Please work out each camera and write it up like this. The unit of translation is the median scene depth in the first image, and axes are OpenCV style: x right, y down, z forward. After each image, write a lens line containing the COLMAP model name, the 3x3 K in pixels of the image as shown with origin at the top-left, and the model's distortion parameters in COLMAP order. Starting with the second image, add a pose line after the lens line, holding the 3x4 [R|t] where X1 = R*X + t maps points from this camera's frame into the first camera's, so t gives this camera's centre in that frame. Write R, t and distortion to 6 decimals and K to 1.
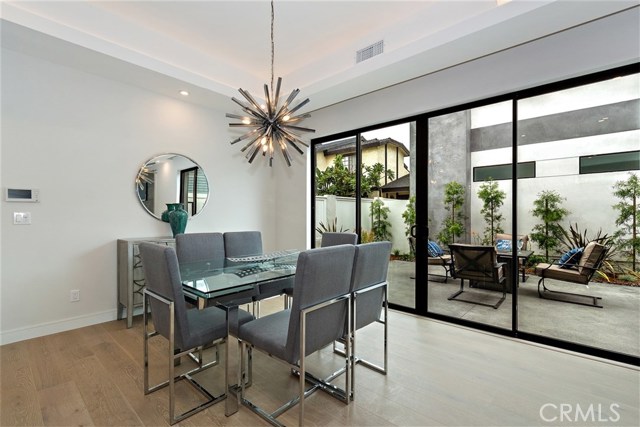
lens RADIAL K [[293.1, 0, 326.5], [0, 293.1, 212.3], [0, 0, 1]] dist [0.000273, -0.000220]
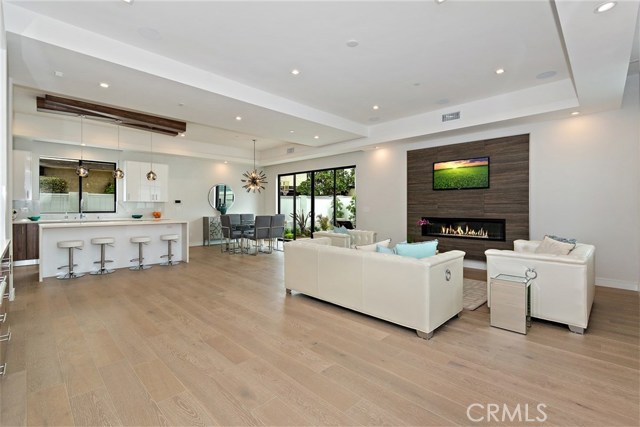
lens RADIAL K [[283.5, 0, 321.1], [0, 283.5, 205.4], [0, 0, 1]] dist [0.000936, -0.000232]
pose [[0.997176, 0.006981, -0.074773, 0.522305], [-0.006277, 0.999934, 0.009643, -0.037695], [0.074836, -0.009146, 0.997154, -1.389276]]
